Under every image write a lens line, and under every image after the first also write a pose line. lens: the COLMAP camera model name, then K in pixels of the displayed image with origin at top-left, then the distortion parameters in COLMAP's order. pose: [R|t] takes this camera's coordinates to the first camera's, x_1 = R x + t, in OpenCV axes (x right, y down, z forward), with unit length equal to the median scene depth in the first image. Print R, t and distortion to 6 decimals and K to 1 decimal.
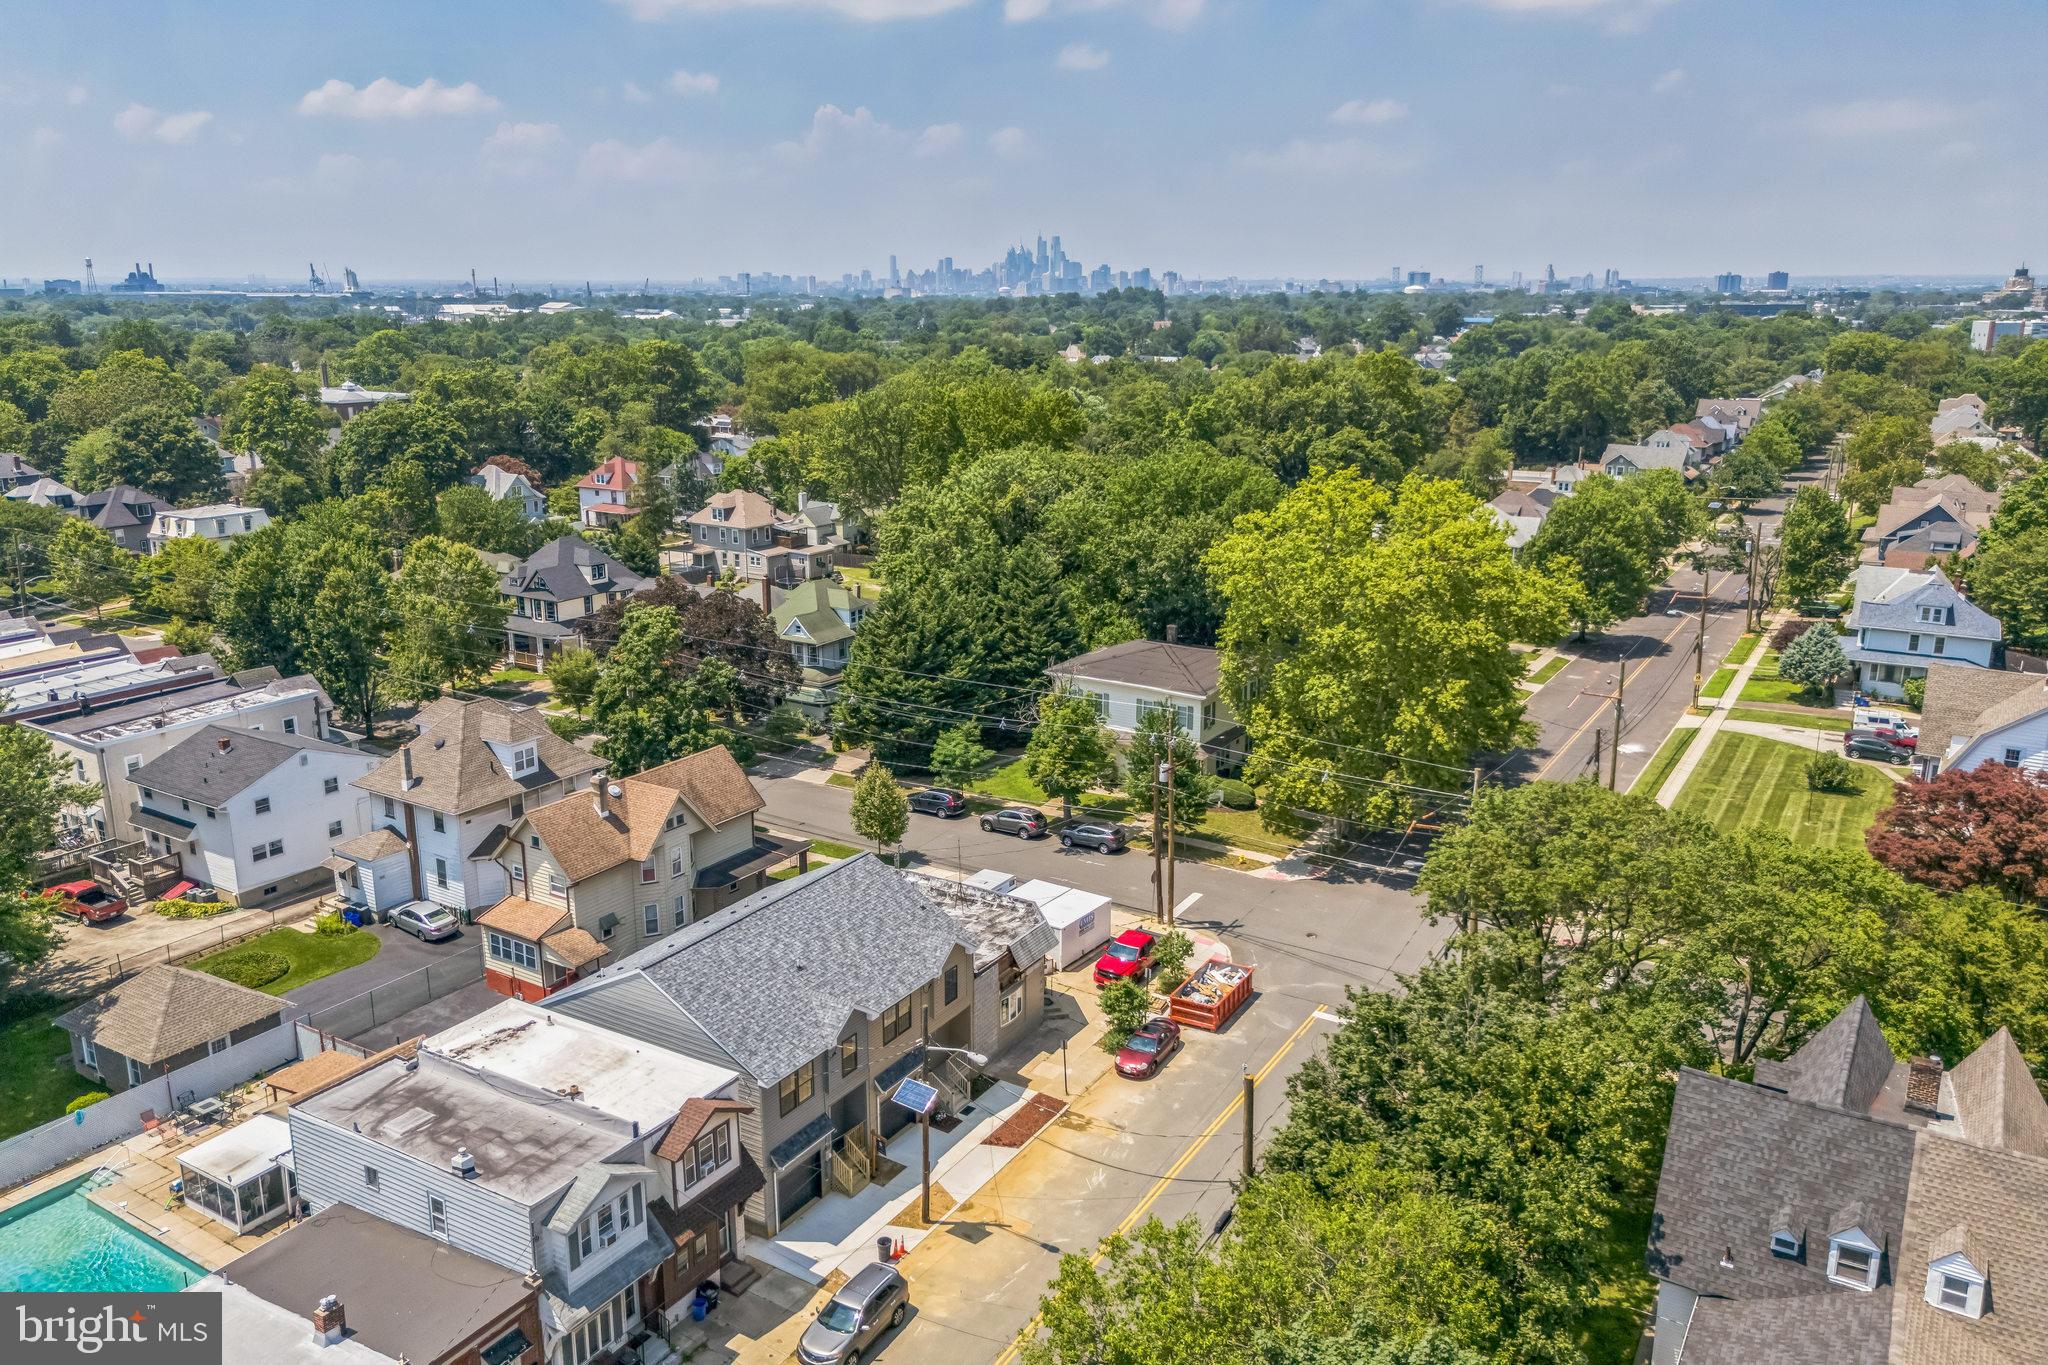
lens RADIAL K [[1519.2, 0, 1024.0], [0, 1519.2, 682.5], [0, 0, 1]] dist [0.031755, -0.007216]
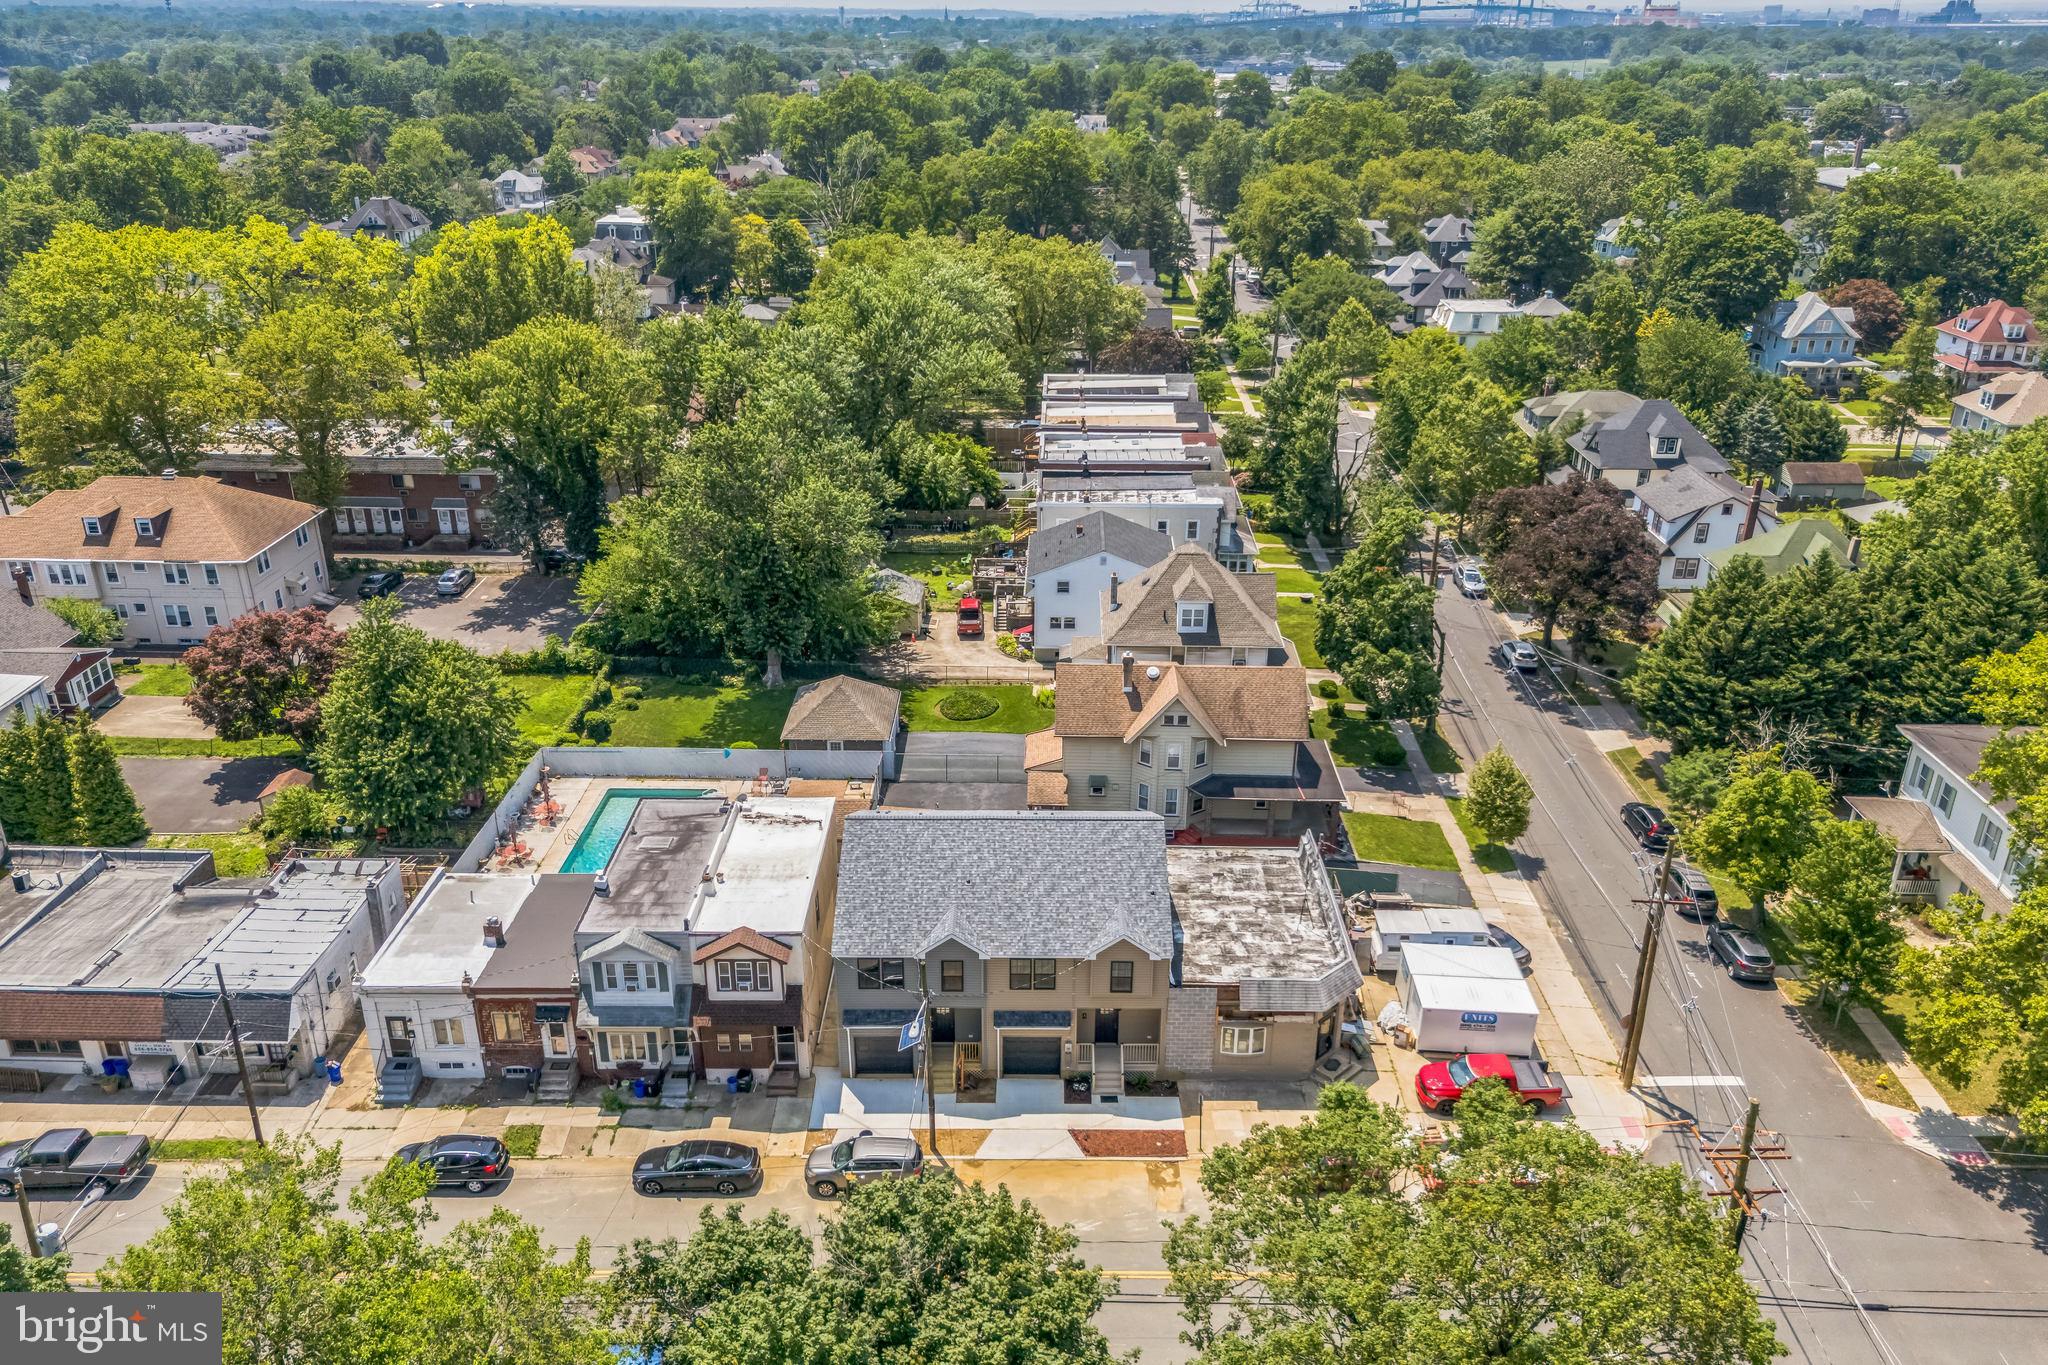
lens RADIAL K [[1519.2, 0, 1024.0], [0, 1519.2, 682.5], [0, 0, 1]] dist [0.031755, -0.007216]
pose [[0.517291, 0.348115, -0.781809, 0.471844], [-0.219909, 0.936926, 0.271679, -0.174658], [0.827073, 0.031390, 0.561217, 0.305797]]
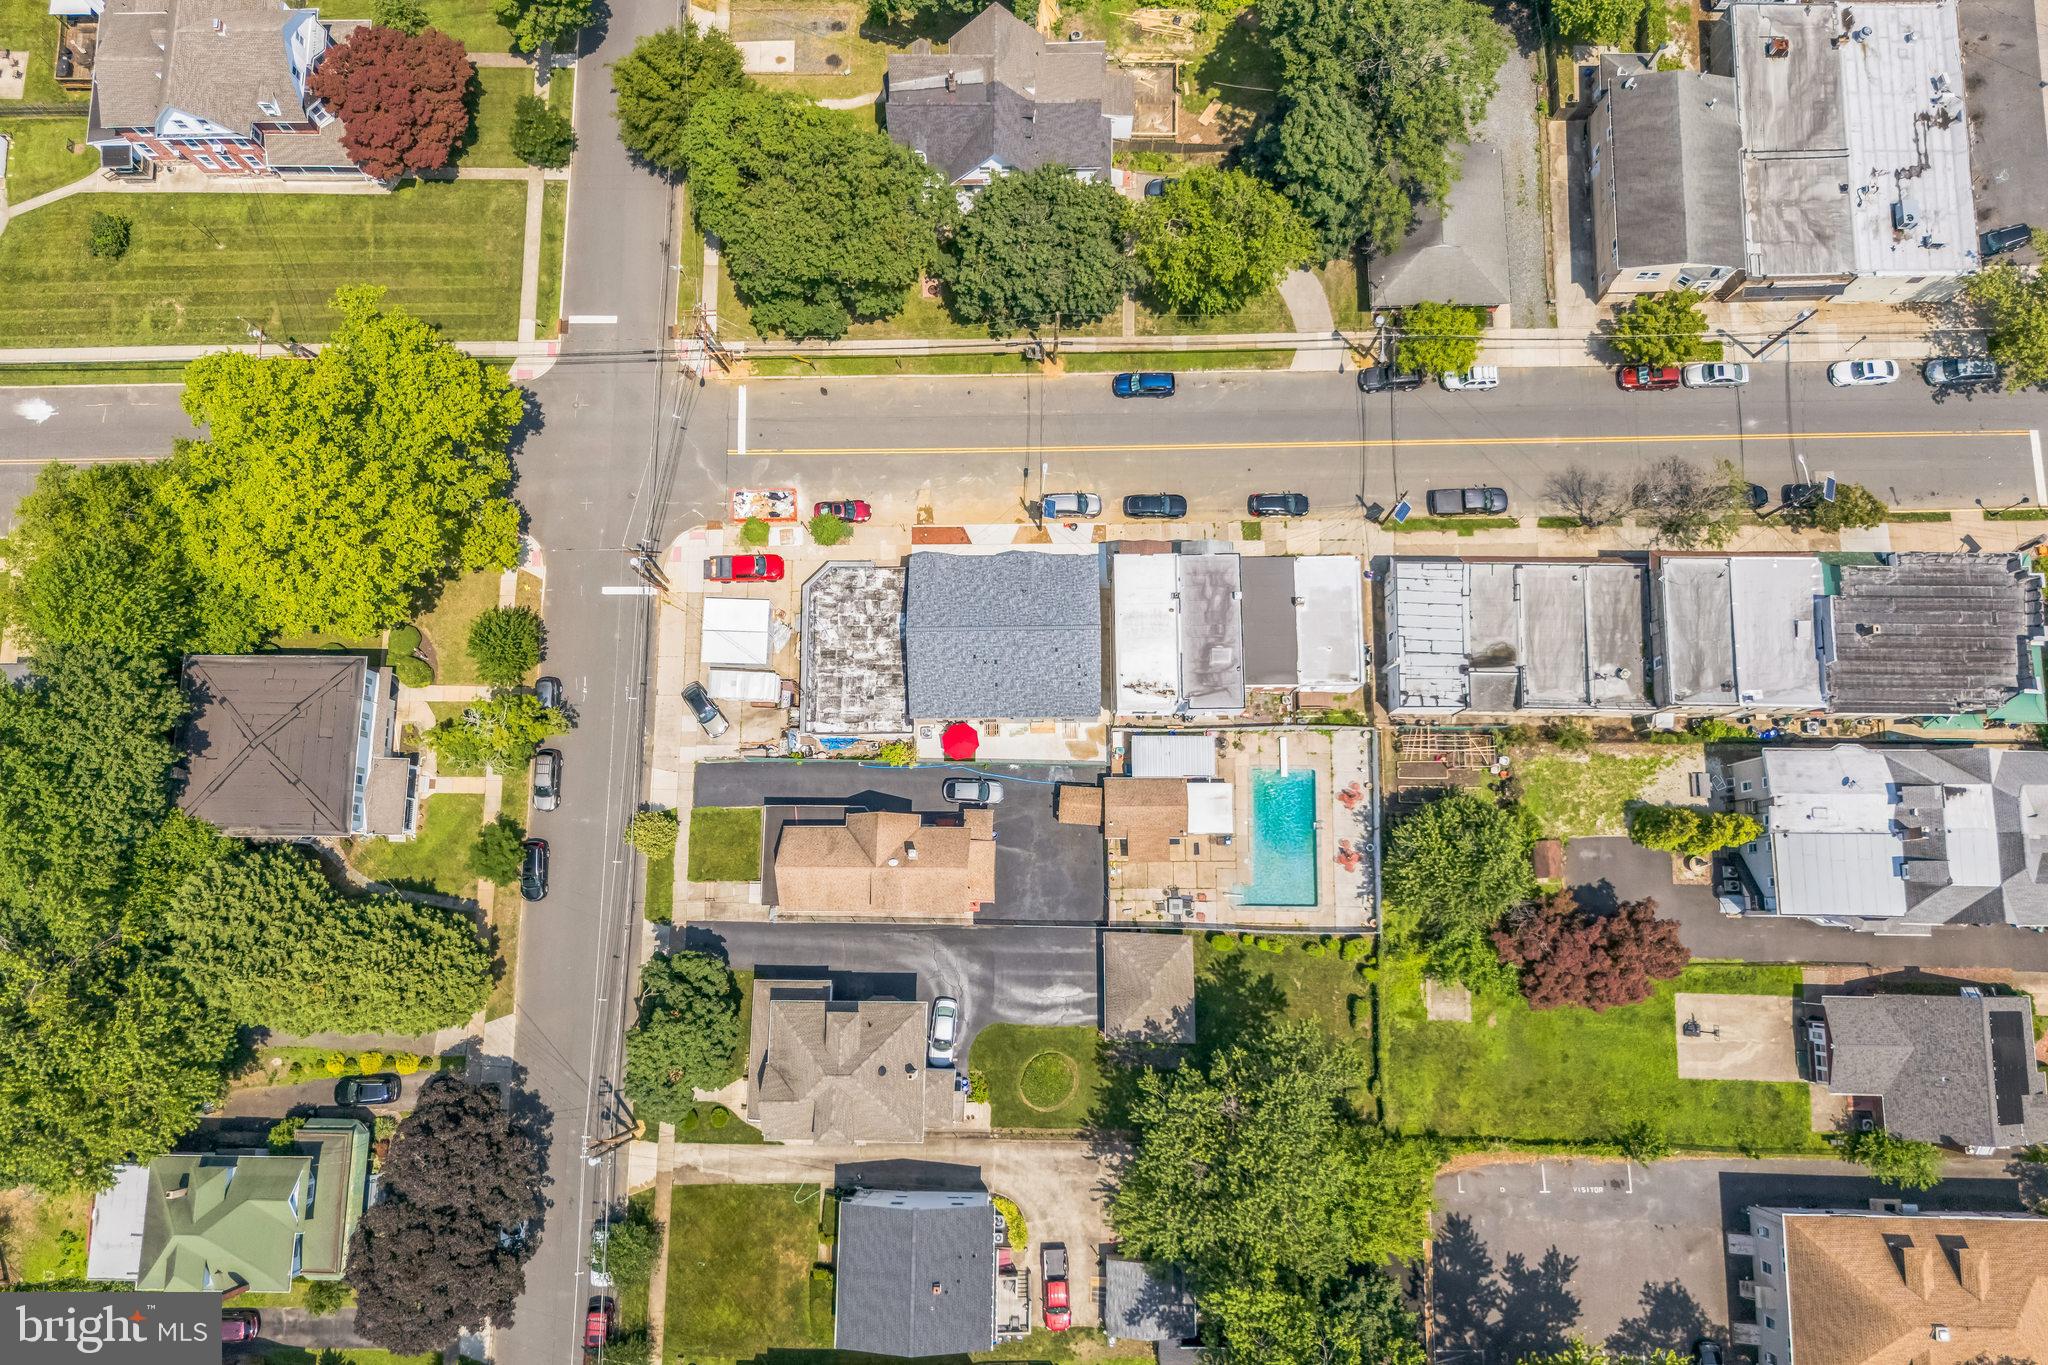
lens RADIAL K [[1510.7, 0, 1024.0], [0, 1510.7, 682.5], [0, 0, 1]] dist [0.096574, -0.118635]
pose [[-0.526572, -0.837193, 0.147748, -0.365872], [0.225988, 0.029694, 0.973677, -1.143746], [-0.819543, 0.546101, 0.173559, 0.530101]]
